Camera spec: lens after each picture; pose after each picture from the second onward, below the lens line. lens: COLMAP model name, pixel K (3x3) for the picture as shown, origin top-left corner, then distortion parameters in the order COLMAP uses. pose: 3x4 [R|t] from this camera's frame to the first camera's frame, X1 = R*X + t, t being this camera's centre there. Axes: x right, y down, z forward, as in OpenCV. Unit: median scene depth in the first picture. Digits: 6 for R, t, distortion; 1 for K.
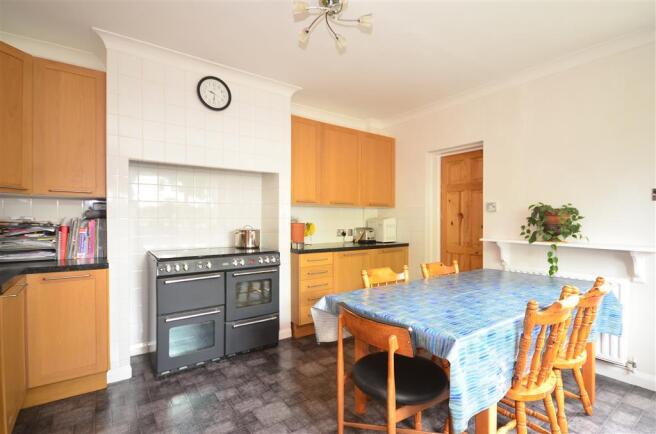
lens RADIAL K [[318.1, 0, 328.0], [0, 318.1, 217.0], [0, 0, 1]] dist [0.026457, 0.000111]
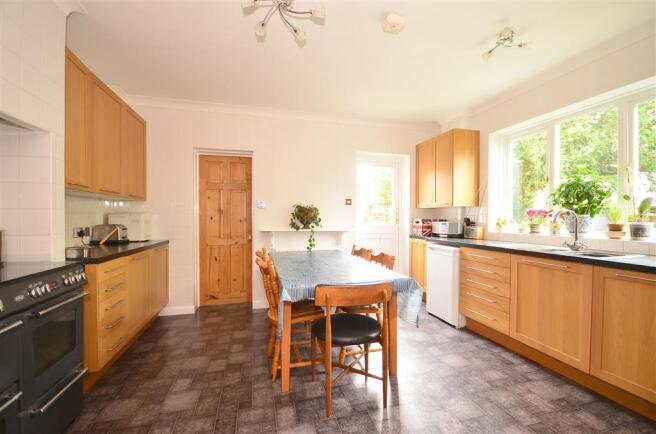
lens RADIAL K [[287.3, 0, 327.8], [0, 287.3, 224.6], [0, 0, 1]] dist [0.000121, 0.000037]
pose [[0.363806, -0.019849, 0.931263, -0.385979], [-0.004193, 0.999728, 0.022946, 0.017142], [-0.931465, -0.012253, 0.363624, 0.281899]]
